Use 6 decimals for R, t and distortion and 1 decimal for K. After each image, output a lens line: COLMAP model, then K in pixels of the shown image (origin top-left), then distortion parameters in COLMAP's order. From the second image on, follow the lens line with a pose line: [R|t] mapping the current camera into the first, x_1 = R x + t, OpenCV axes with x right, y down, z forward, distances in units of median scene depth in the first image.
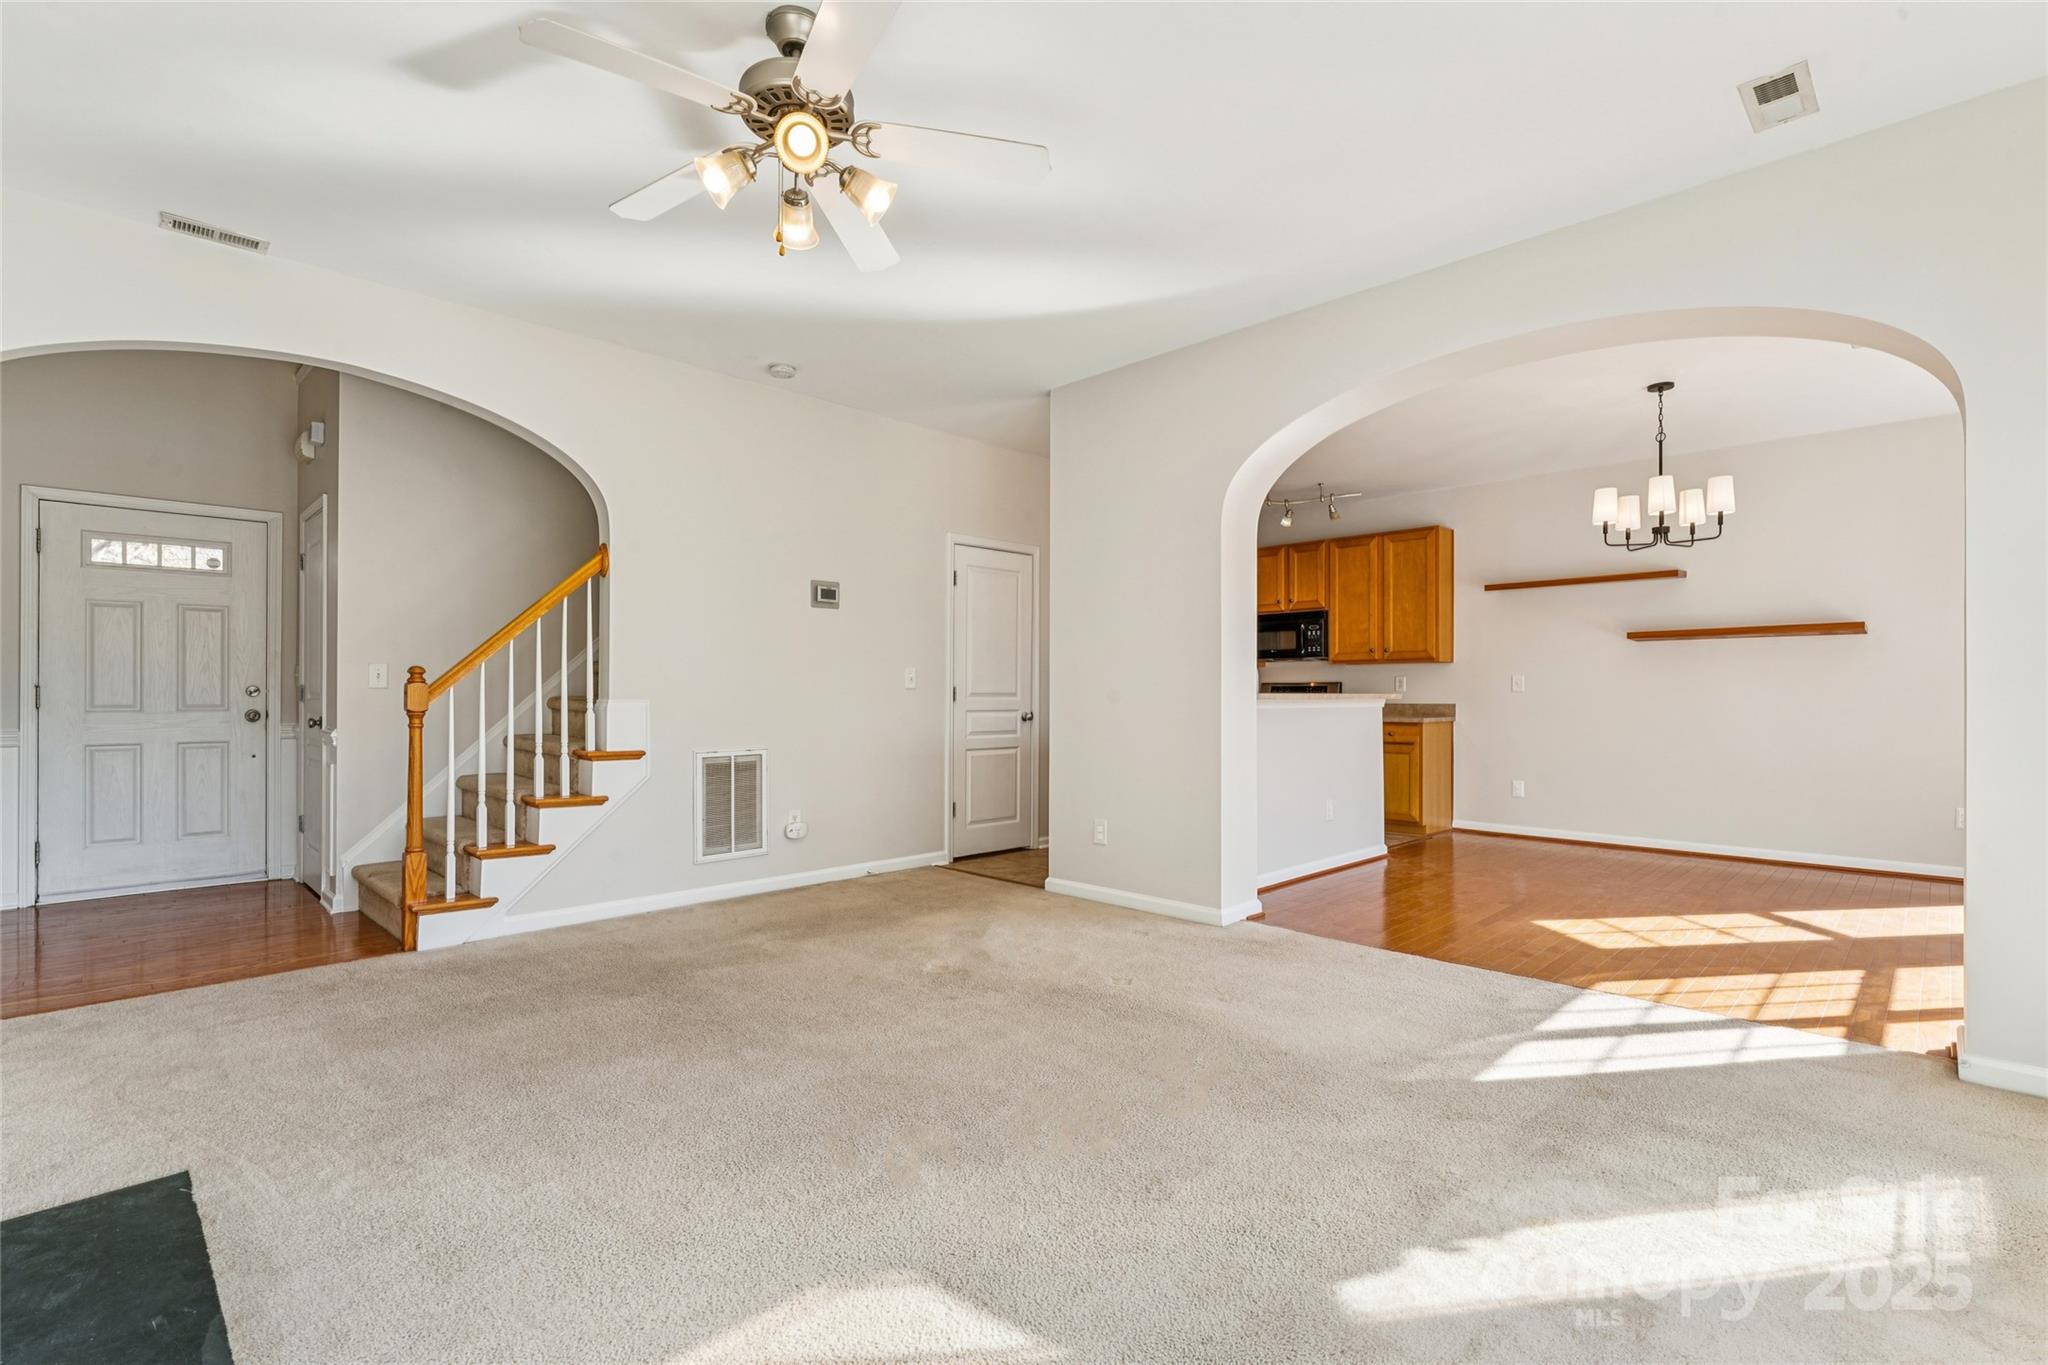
lens RADIAL K [[927.0, 0, 1012.2], [0, 927.0, 700.4], [0, 0, 1]] dist [-0.008204, -0.000425]
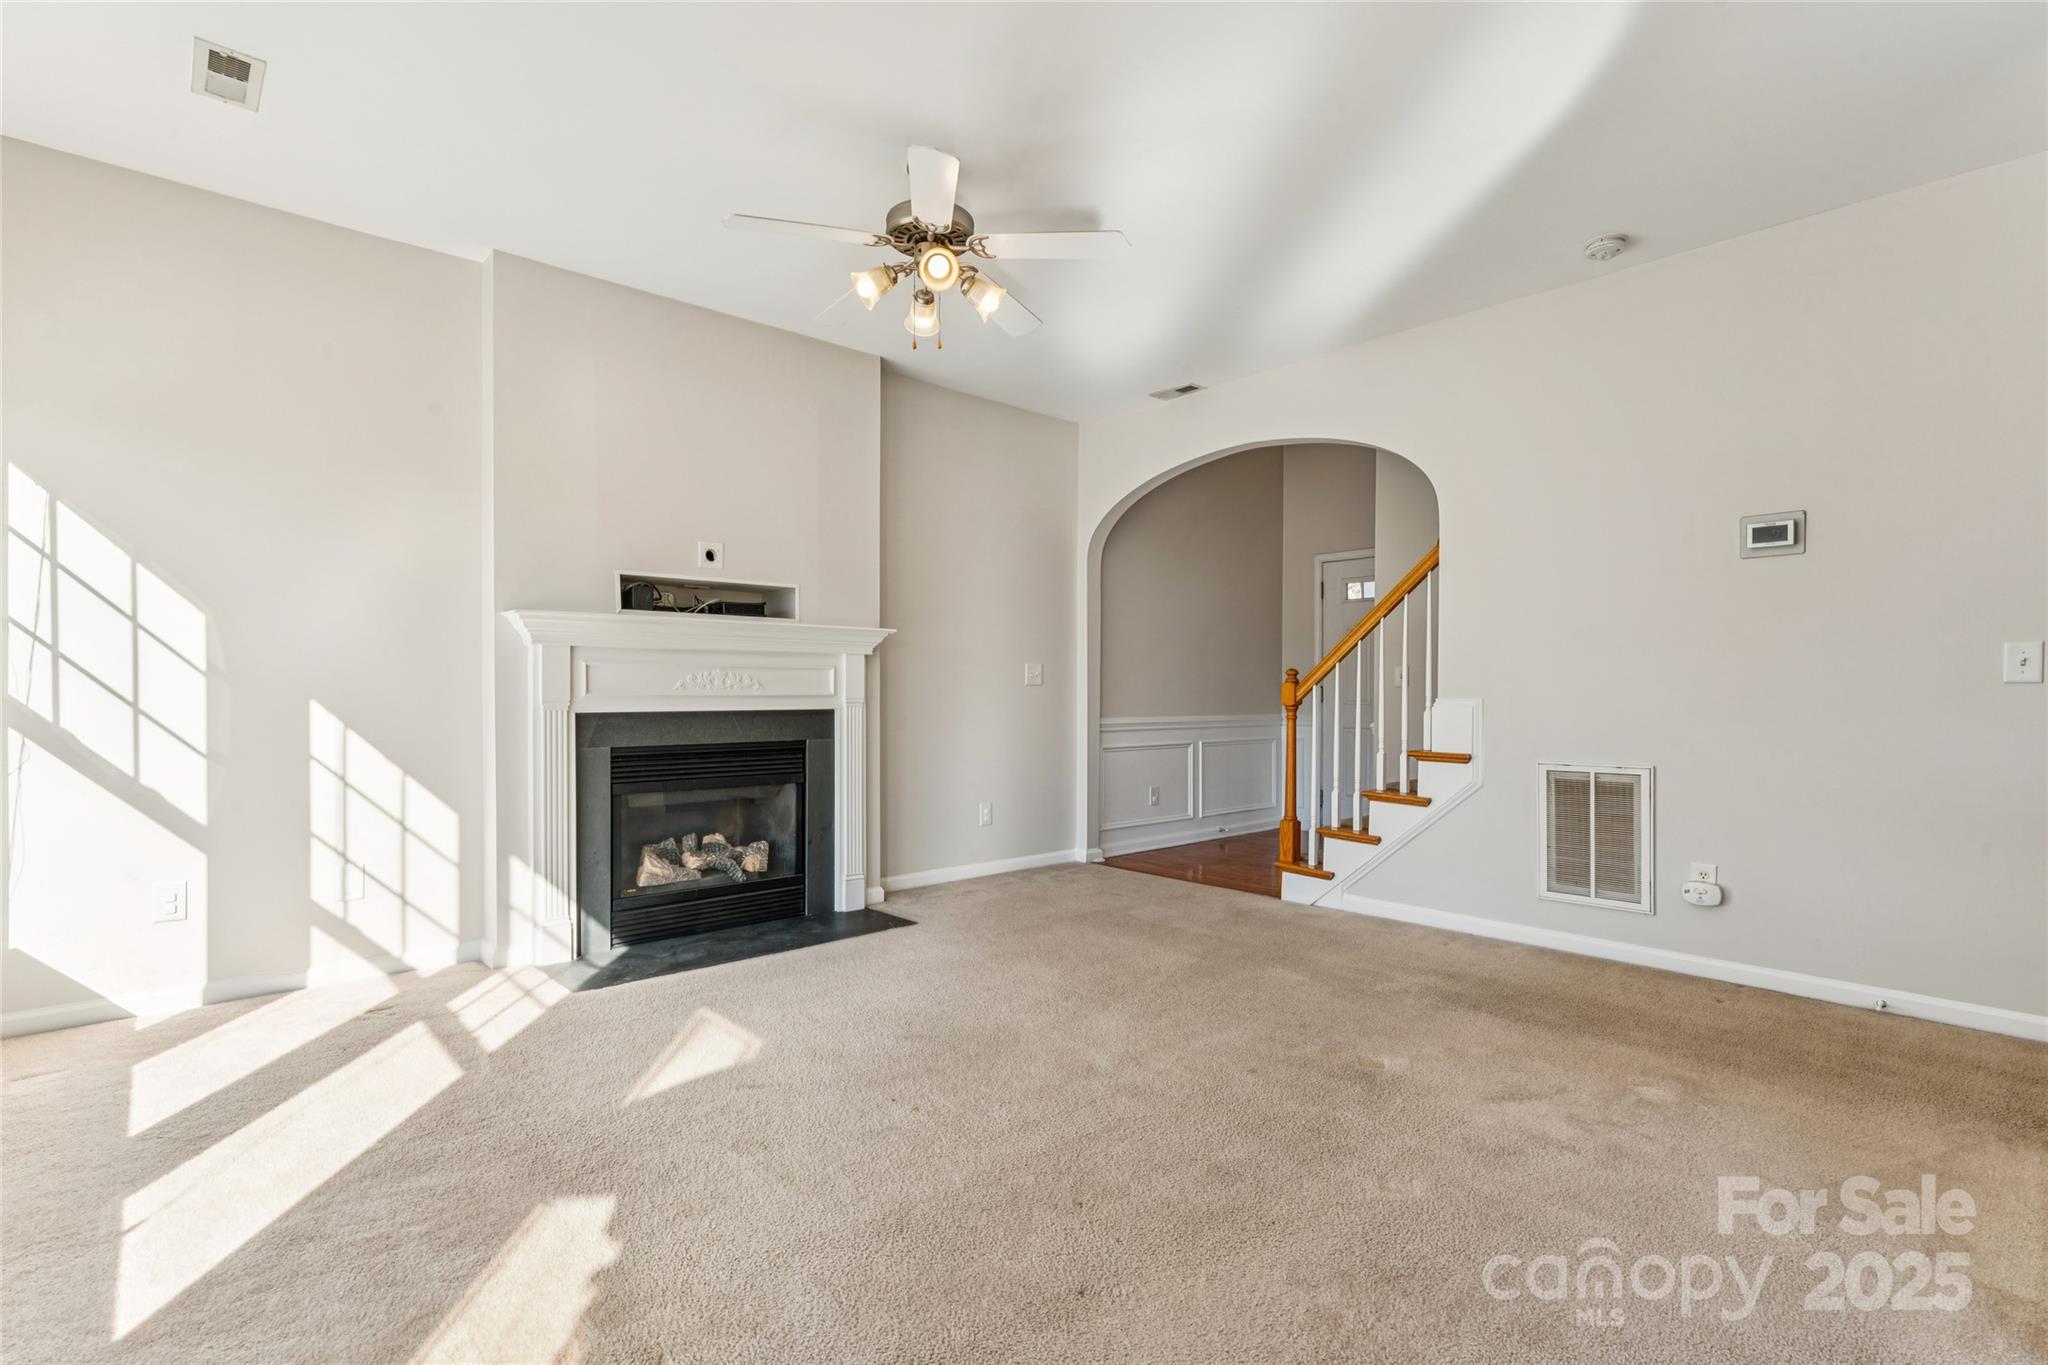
lens RADIAL K [[986.9, 0, 1024.0], [0, 986.9, 682.5], [0, 0, 1]] dist [0.019394, -0.000233]
pose [[-0.060496, -0.008052, -0.998136, 0.542525], [-0.005195, 0.999956, -0.007752, -0.006242], [0.998155, 0.004717, -0.060536, 0.563779]]
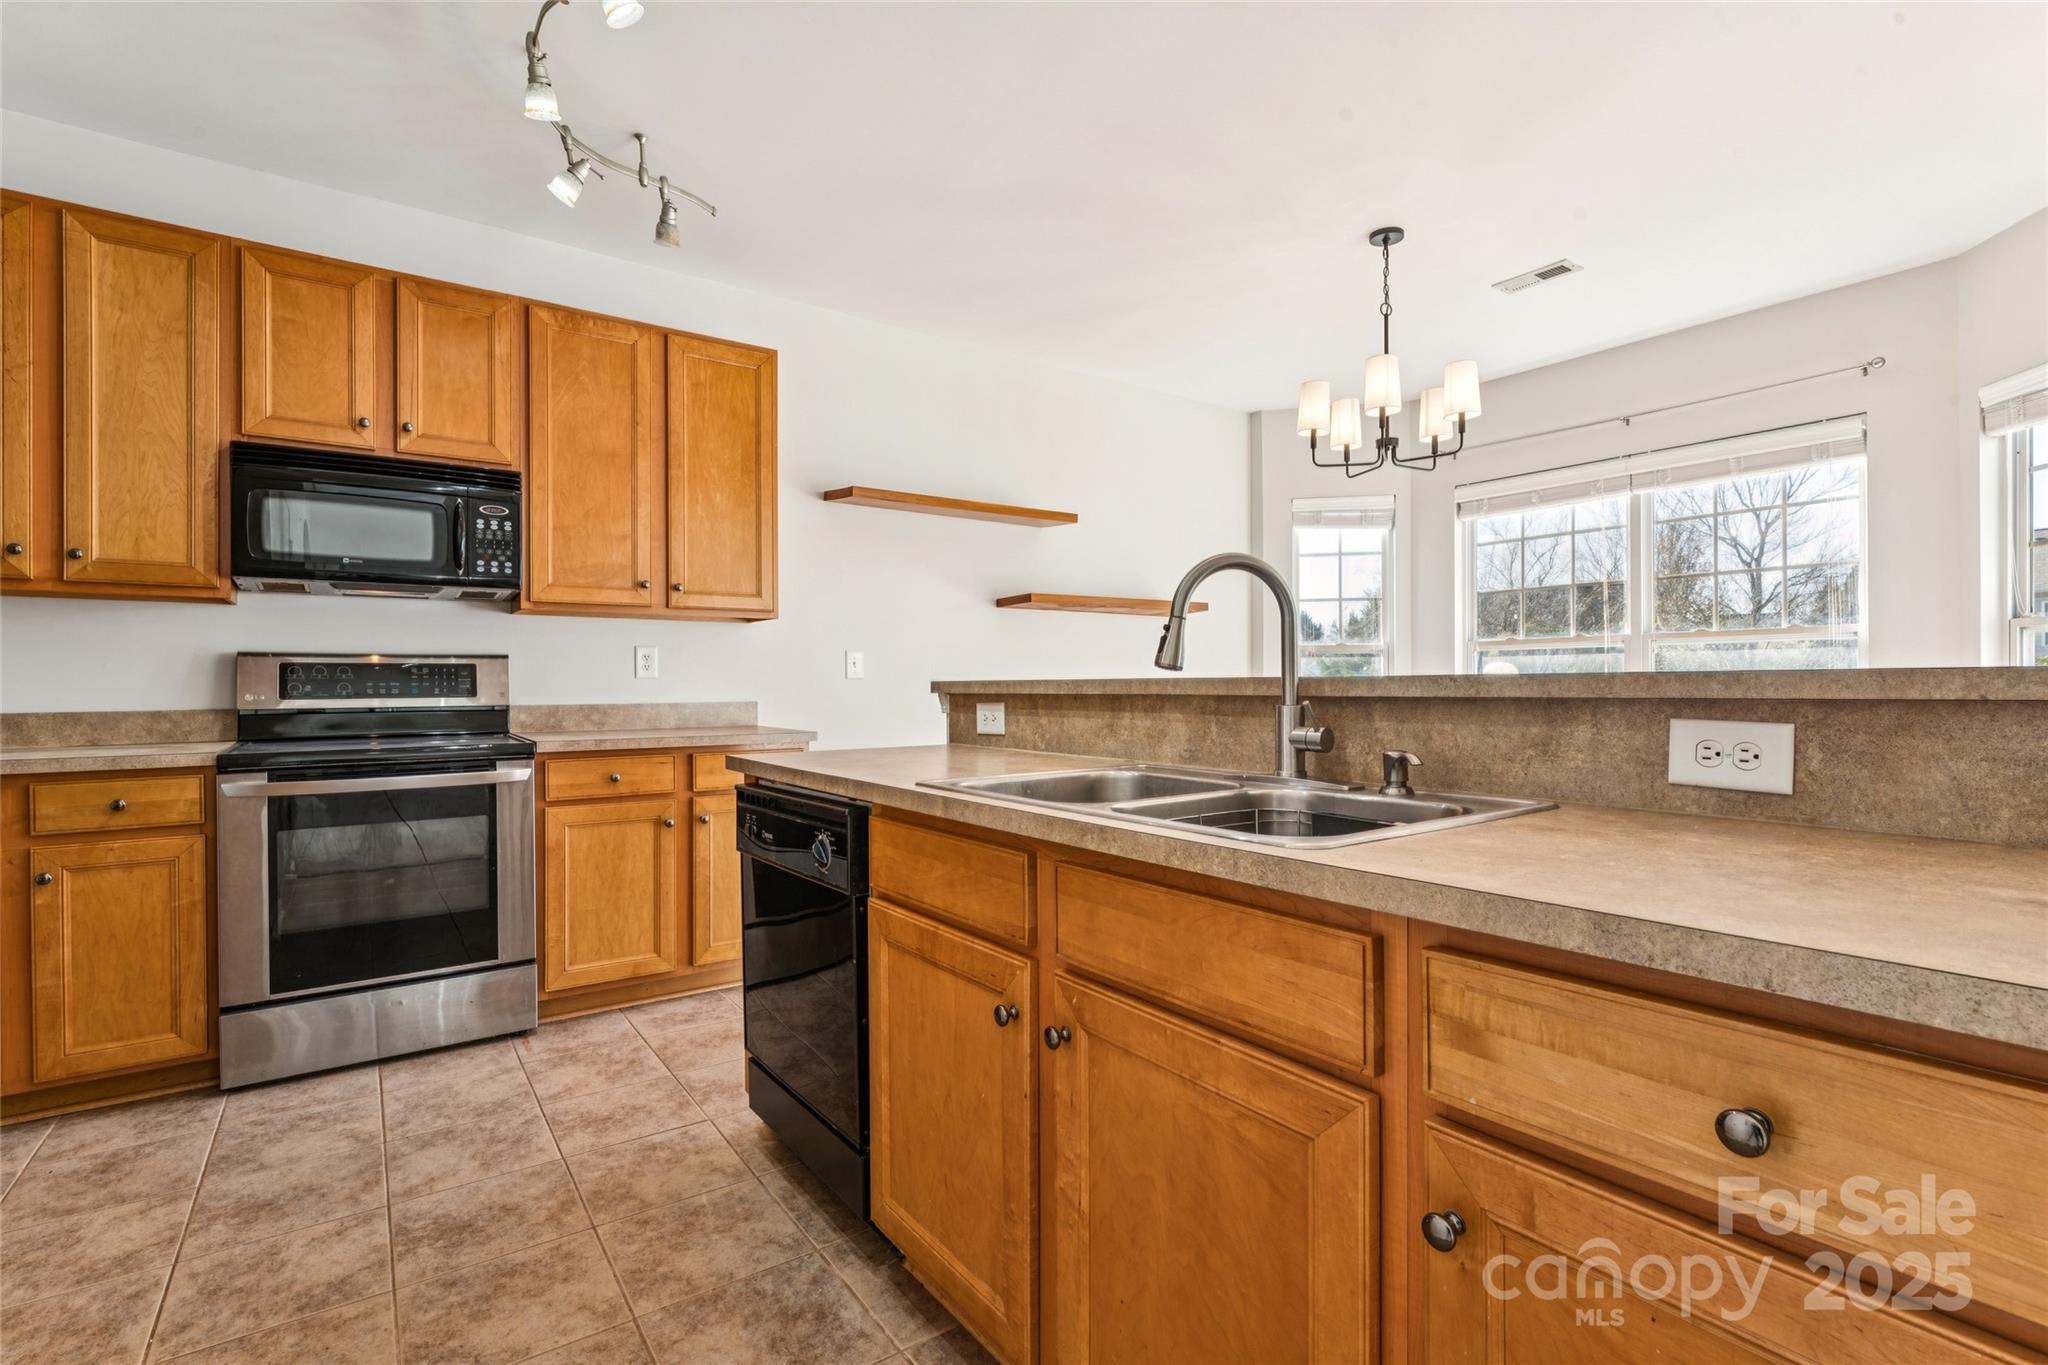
lens RADIAL K [[942.6, 0, 1016.6], [0, 942.6, 688.9], [0, 0, 1]] dist [-0.003057, -0.000138]
pose [[0.168542, -0.006254, 0.985675, -0.039566], [0.007415, 0.999960, 0.005076, -0.007964], [-0.985667, 0.006453, 0.168581, 1.155234]]
